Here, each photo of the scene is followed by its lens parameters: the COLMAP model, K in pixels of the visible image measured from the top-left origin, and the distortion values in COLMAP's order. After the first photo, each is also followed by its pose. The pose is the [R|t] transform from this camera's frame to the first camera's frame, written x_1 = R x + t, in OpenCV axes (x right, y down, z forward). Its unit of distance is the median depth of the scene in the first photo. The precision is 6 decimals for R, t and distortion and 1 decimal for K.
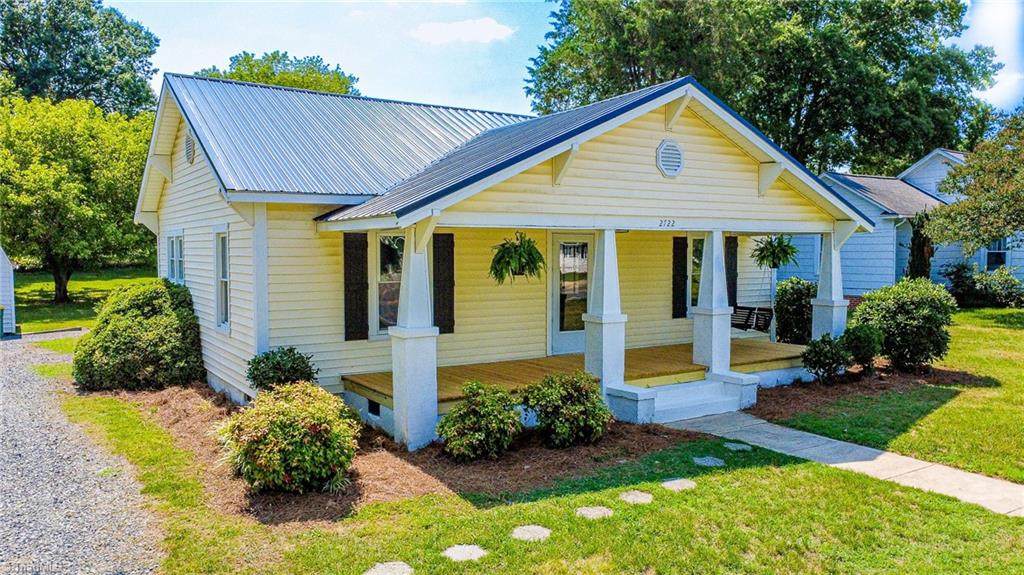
lens RADIAL K [[770.1, 0, 505.3], [0, 770.1, 289.6], [0, 0, 1]] dist [-0.003925, 0.004794]
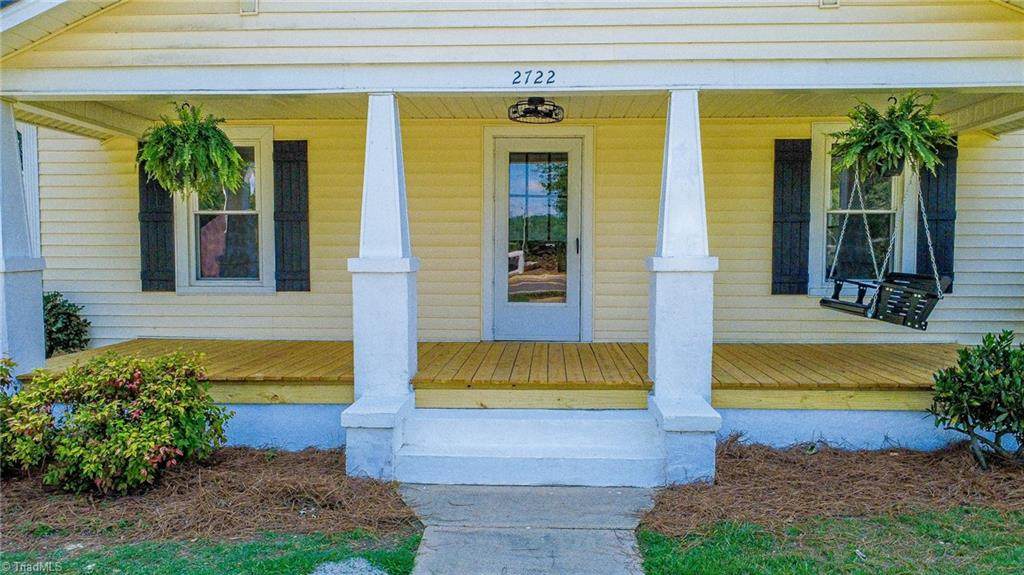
lens RADIAL K [[732.8, 0, 513.8], [0, 732.8, 290.1], [0, 0, 1]] dist [0.005410, 0.001987]
pose [[0.814315, 0.036698, -0.579262, 0.448435], [-0.031958, 0.999320, 0.018384, 0.038055], [0.579543, 0.003542, 0.814934, 0.582833]]
